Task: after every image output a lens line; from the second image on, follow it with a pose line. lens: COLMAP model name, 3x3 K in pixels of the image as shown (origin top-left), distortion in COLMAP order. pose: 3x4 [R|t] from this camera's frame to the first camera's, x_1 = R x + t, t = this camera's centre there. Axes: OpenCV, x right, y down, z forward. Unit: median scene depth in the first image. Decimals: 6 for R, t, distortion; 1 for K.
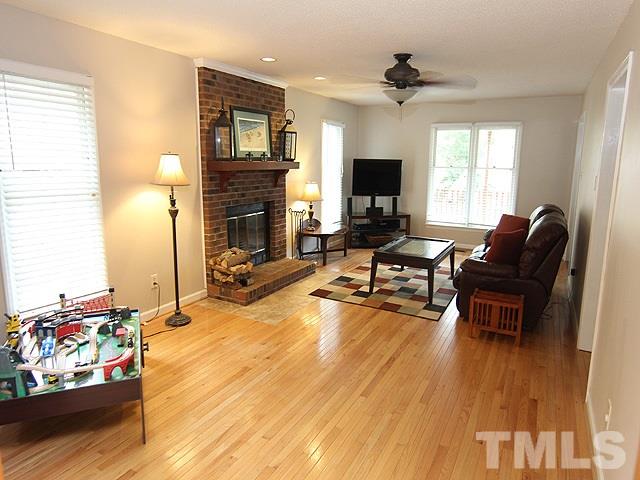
lens RADIAL K [[417.0, 0, 321.5], [0, 417.0, 237.0], [0, 0, 1]] dist [-0.048490, -0.003439]
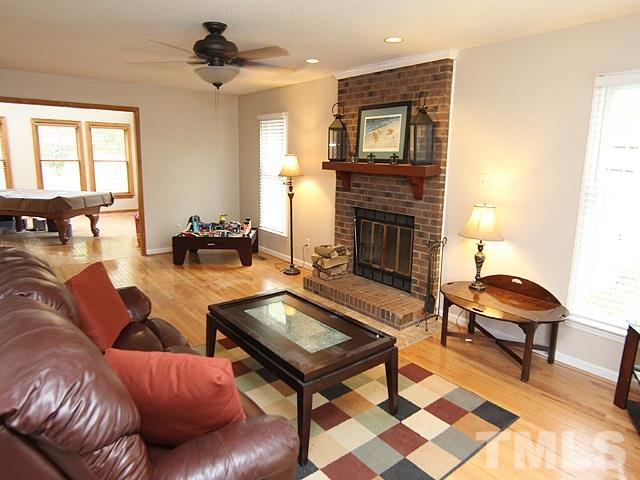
lens RADIAL K [[417.0, 0, 321.6], [0, 417.0, 238.8], [0, 0, 1]] dist [-0.048490, -0.003439]
pose [[-0.393491, 0.162898, -0.904781, 0.730057], [-0.193708, 0.947390, 0.254813, -0.237766], [0.898689, 0.275530, -0.341235, 1.267013]]
